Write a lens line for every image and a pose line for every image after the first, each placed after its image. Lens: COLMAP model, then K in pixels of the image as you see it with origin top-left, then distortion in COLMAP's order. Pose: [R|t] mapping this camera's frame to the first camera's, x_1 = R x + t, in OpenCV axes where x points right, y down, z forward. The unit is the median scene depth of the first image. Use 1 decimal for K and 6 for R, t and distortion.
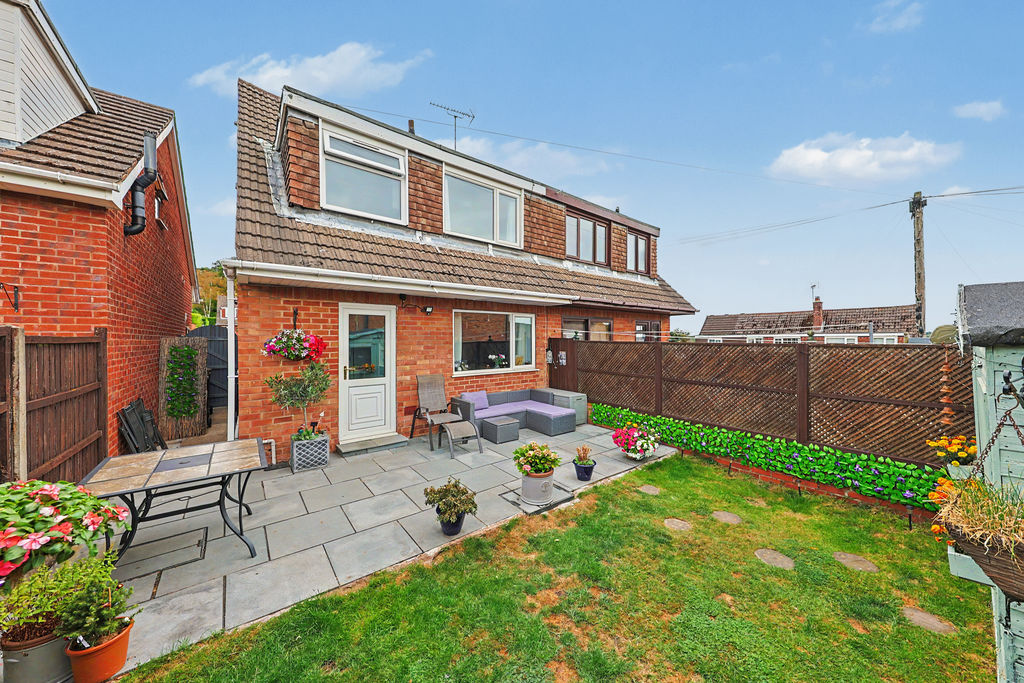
lens RADIAL K [[343.0, 0, 526.7], [0, 343.0, 338.9], [0, 0, 1]] dist [0.000869, 0.000040]
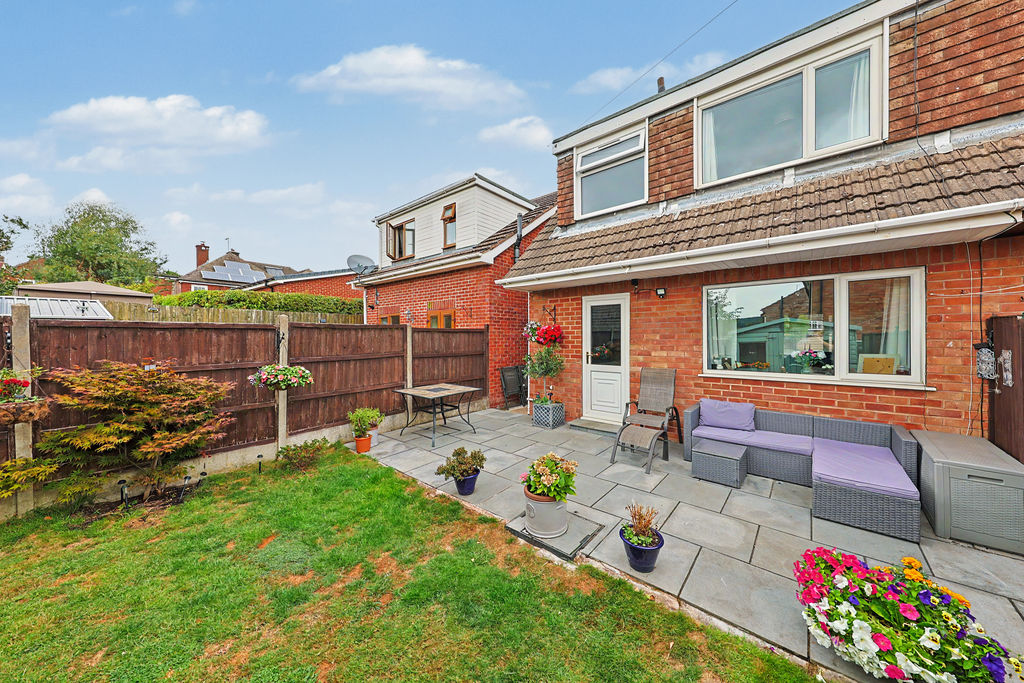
lens RADIAL K [[345.3, 0, 520.3], [0, 345.3, 335.6], [0, 0, 1]] dist [0.001453, -0.000002]
pose [[0.186730, -0.000233, -0.982411, 0.514132], [0.006326, 0.999980, 0.000966, 0.020996], [0.982391, -0.006395, 0.186727, 0.524683]]
